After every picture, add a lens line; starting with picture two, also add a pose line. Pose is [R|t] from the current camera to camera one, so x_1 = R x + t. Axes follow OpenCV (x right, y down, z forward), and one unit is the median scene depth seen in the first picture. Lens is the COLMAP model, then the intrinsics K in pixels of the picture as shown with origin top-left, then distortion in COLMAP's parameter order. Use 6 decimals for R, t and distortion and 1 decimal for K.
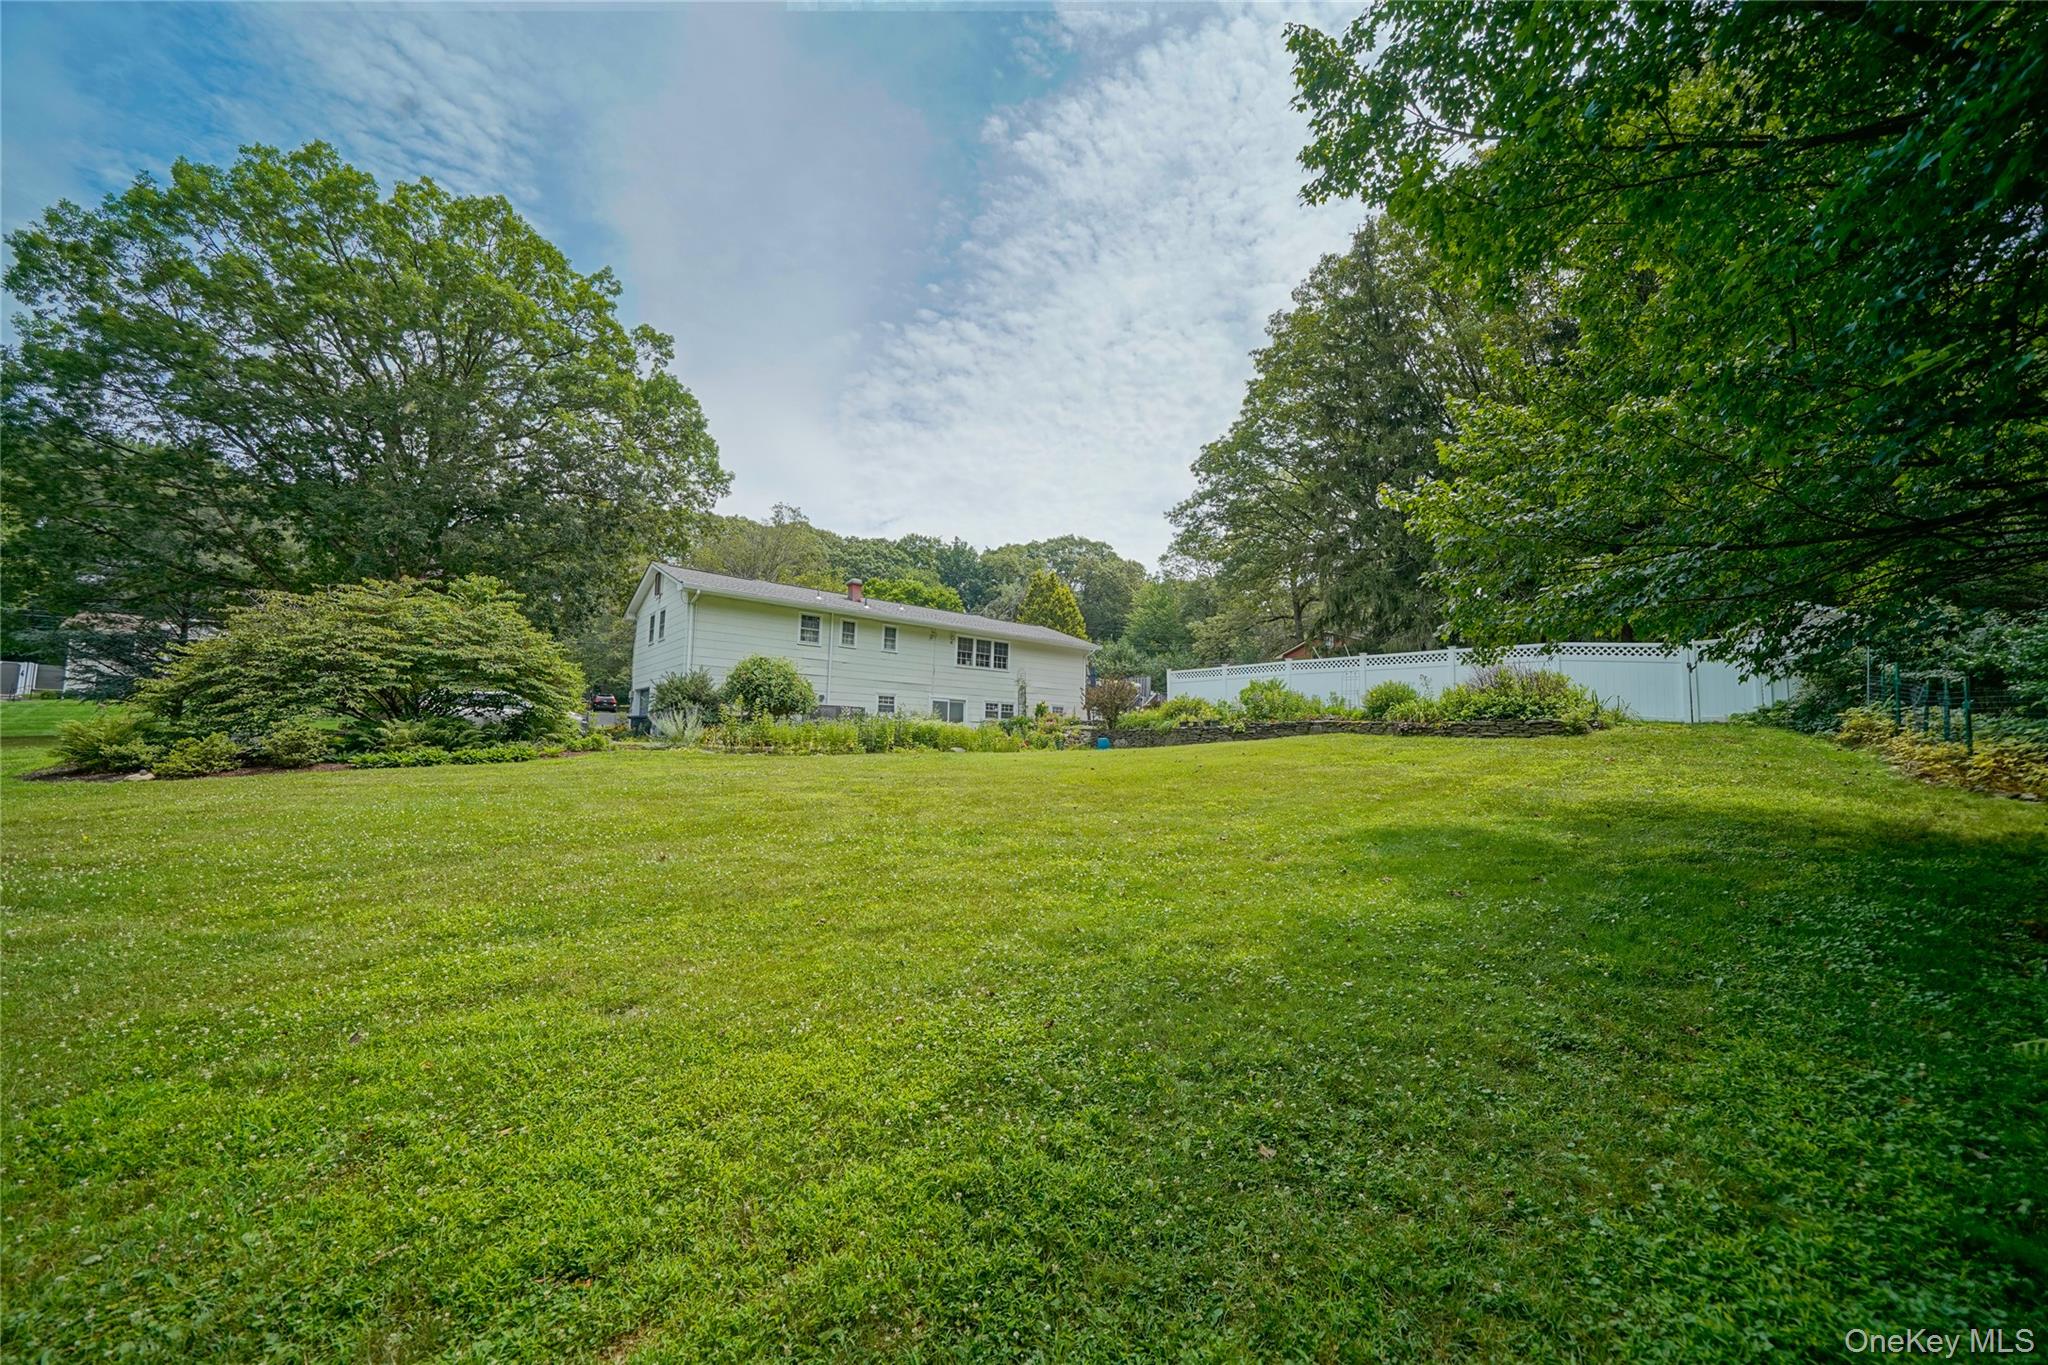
lens RADIAL K [[709.2, 0, 1024.0], [0, 709.2, 682.5], [0, 0, 1]] dist [-0.026765, 0.003134]
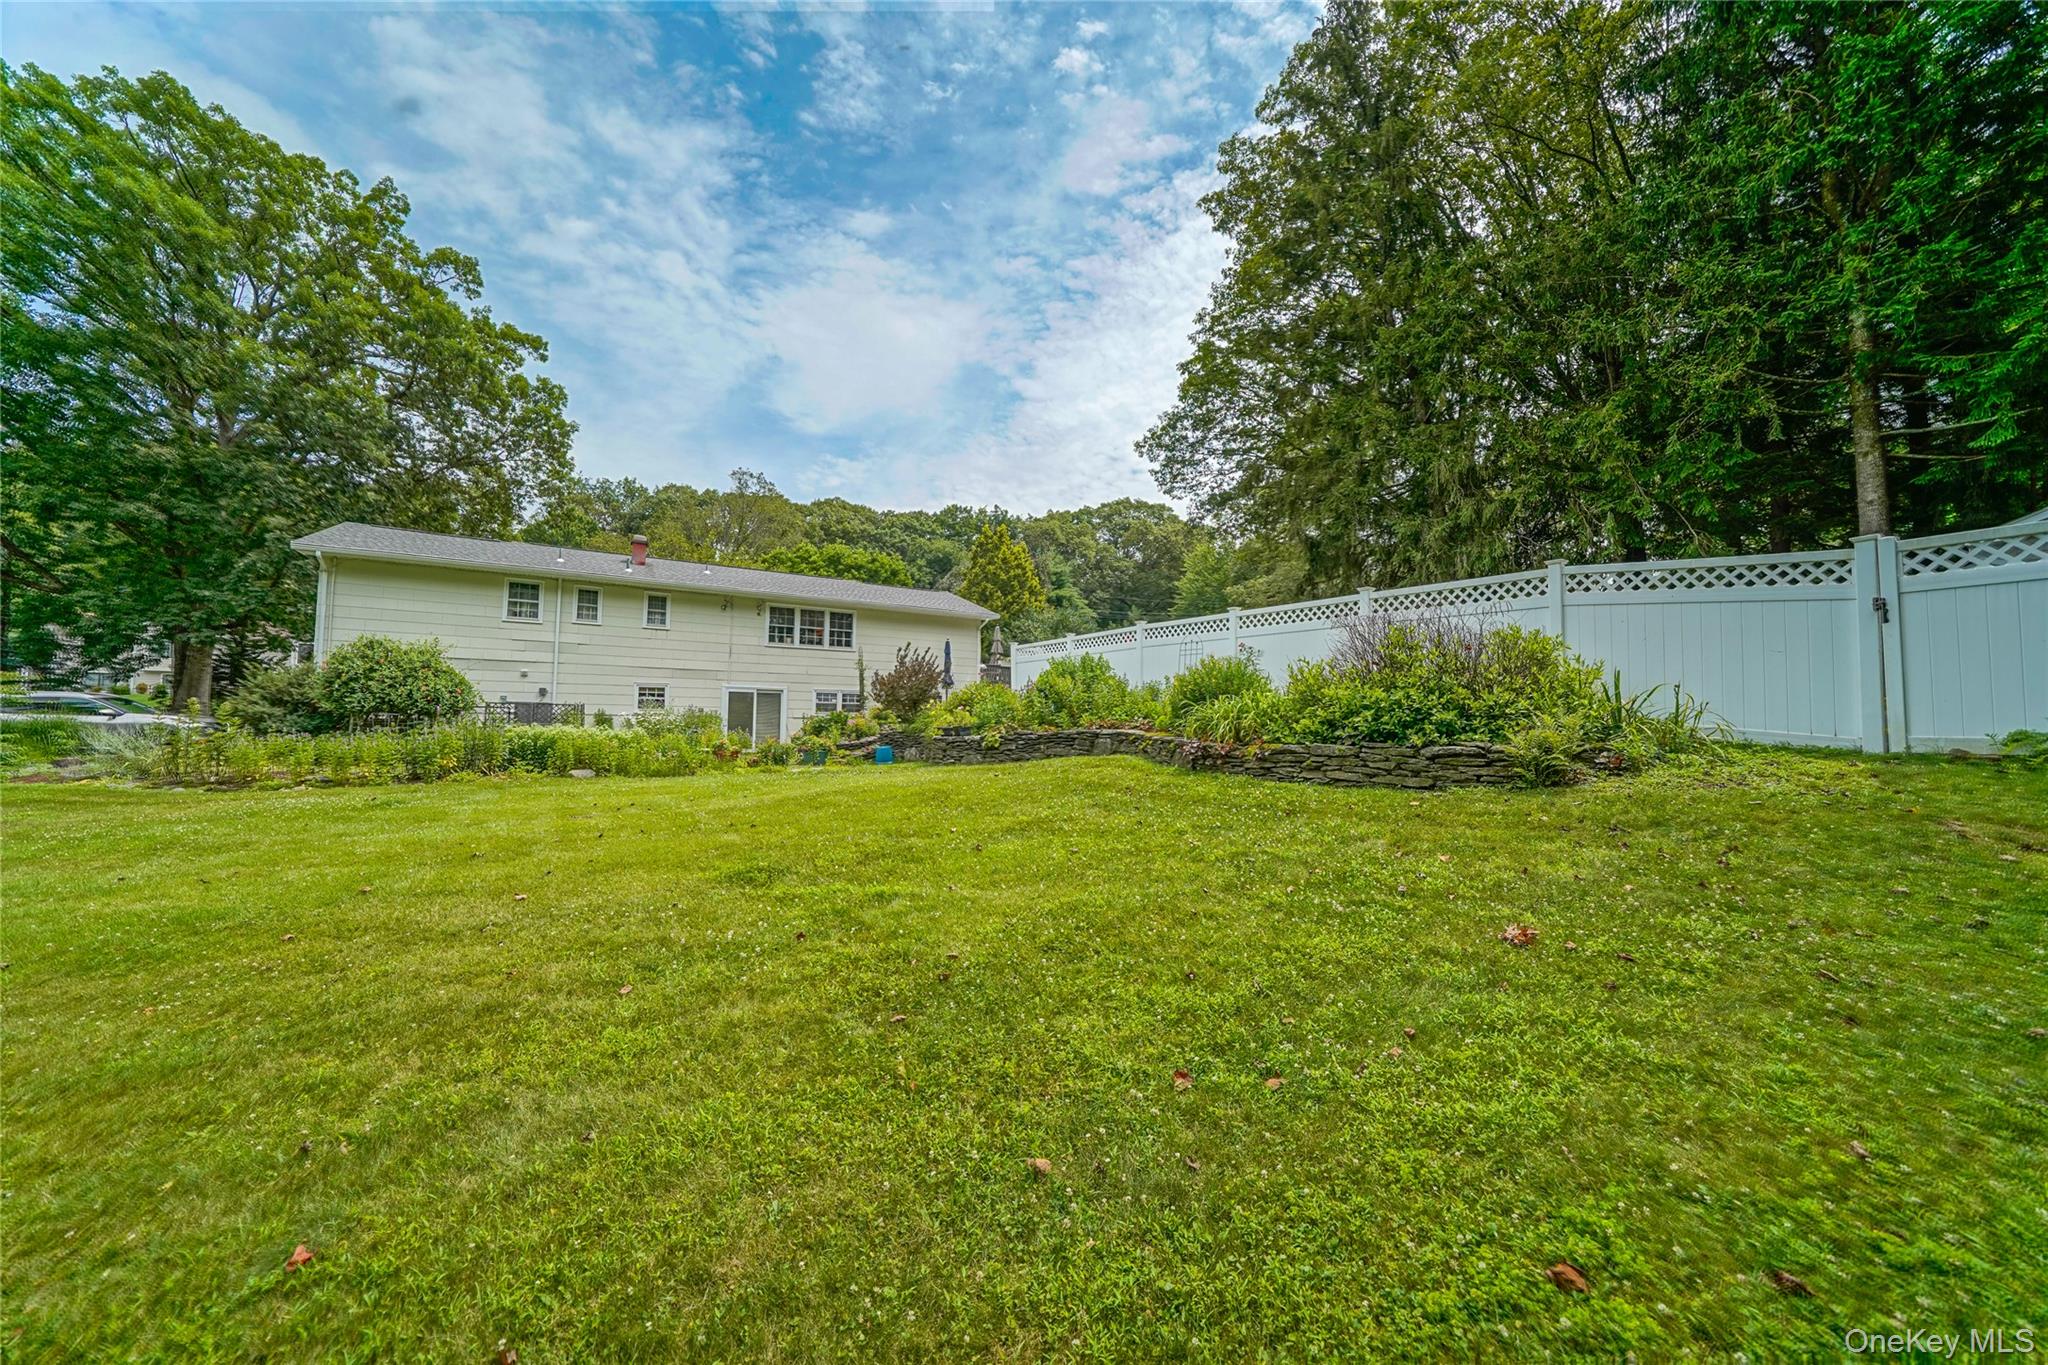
lens RADIAL K [[709.2, 0, 1024.0], [0, 709.2, 682.5], [0, 0, 1]] dist [-0.026765, 0.003134]
pose [[0.989319, -0.014657, -0.145029, 0.285820], [0.019315, 0.999340, 0.030763, -0.000901], [0.144483, -0.033236, 0.988949, 0.291293]]
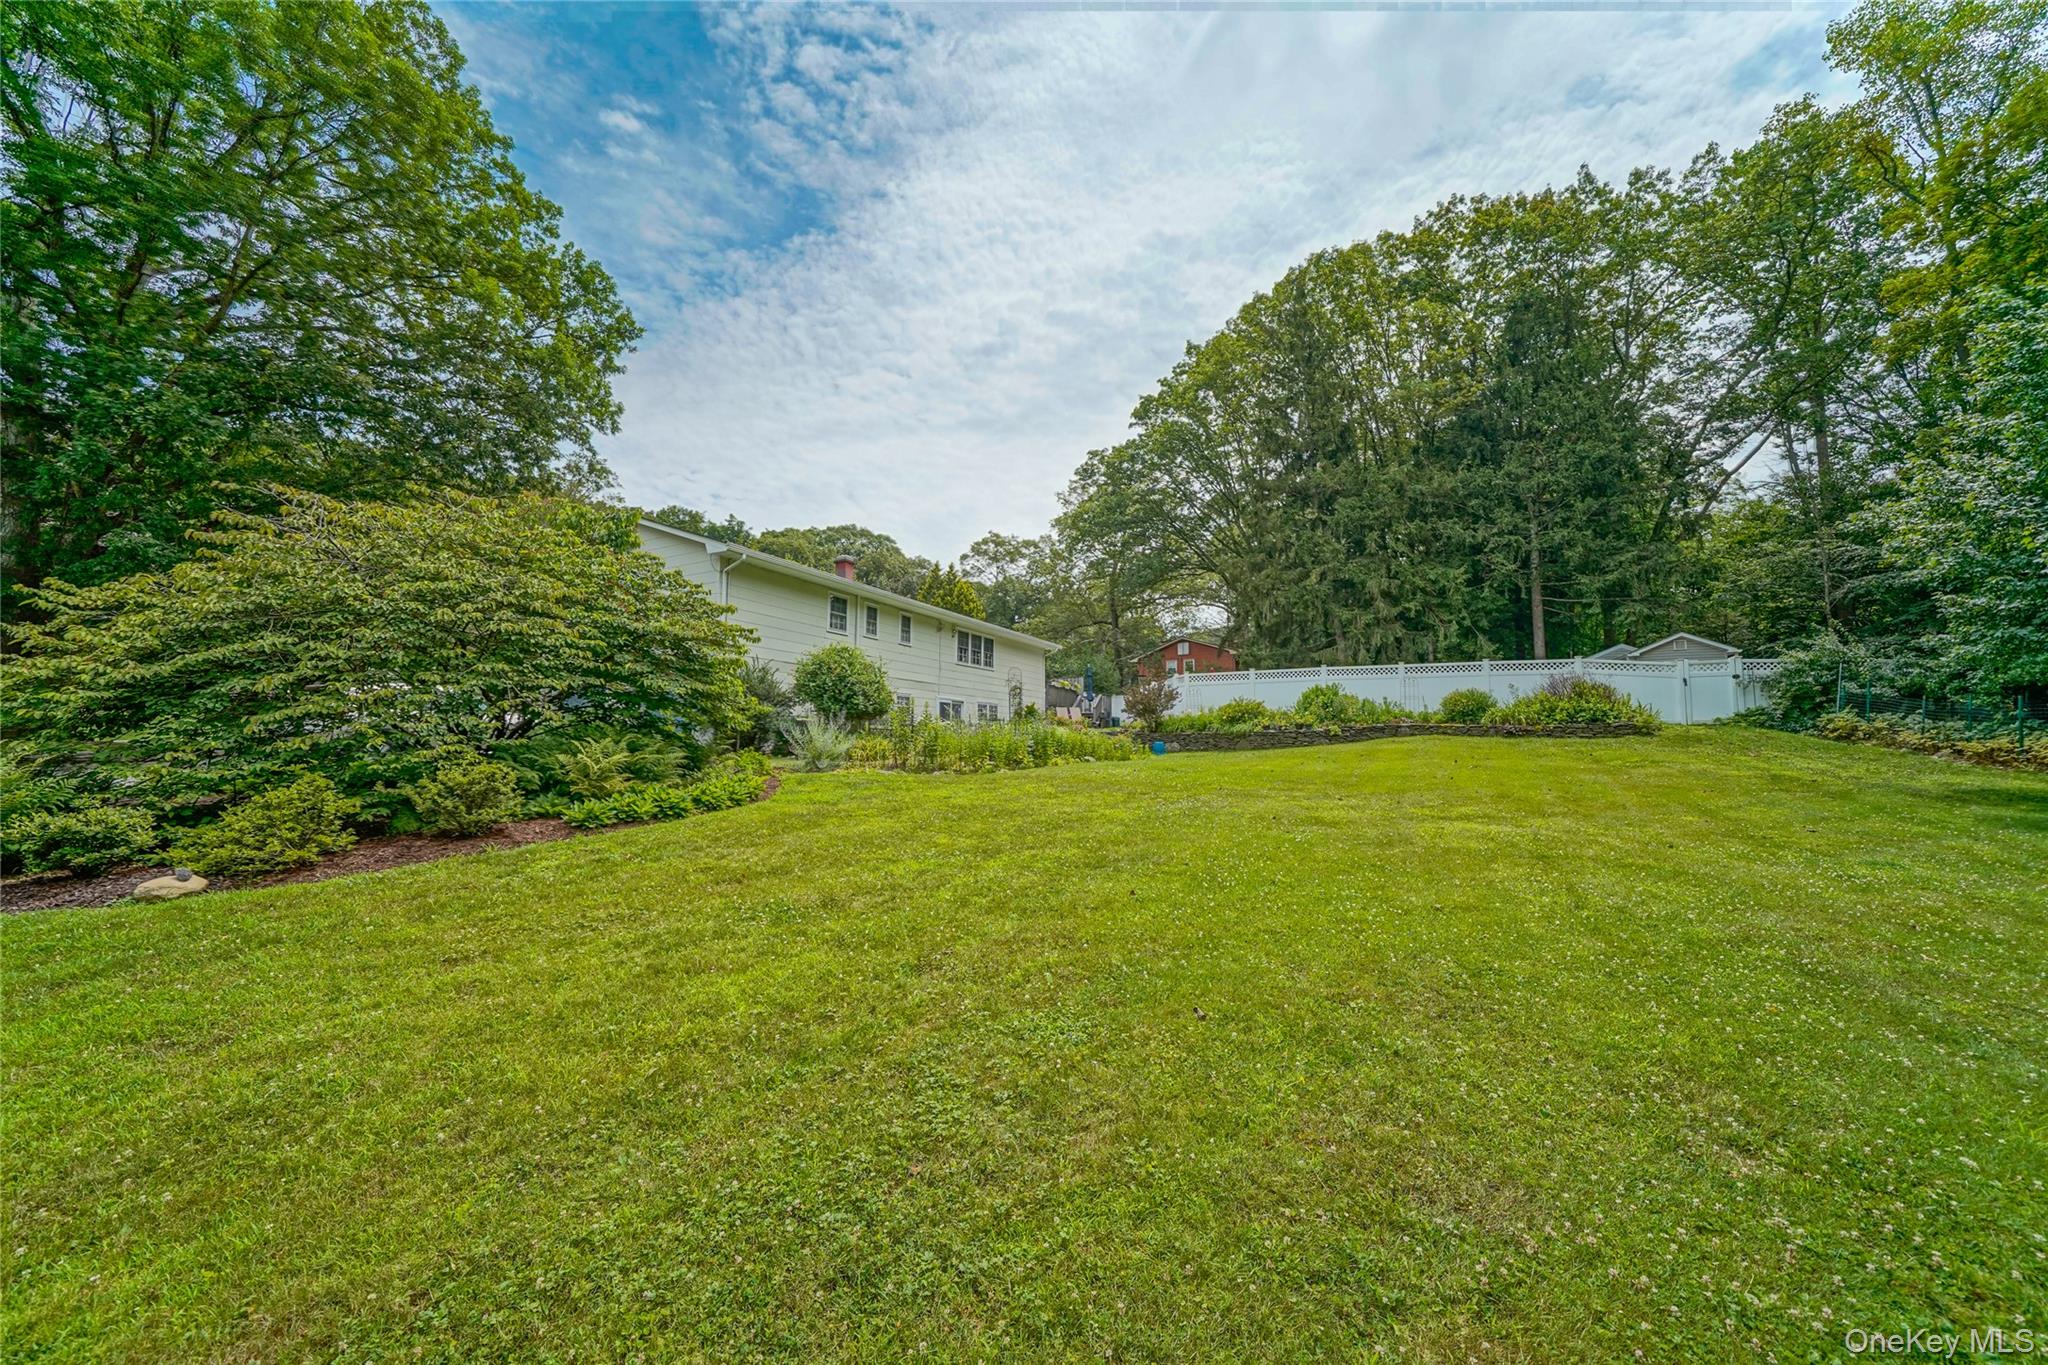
lens RADIAL K [[709.2, 0, 1024.0], [0, 709.2, 682.5], [0, 0, 1]] dist [-0.026765, 0.003134]
pose [[0.923990, 0.015434, 0.382104, -0.358188], [-0.016592, 0.999862, -0.000264, 0.000171], [-0.382055, -0.006096, 0.924119, 0.145104]]
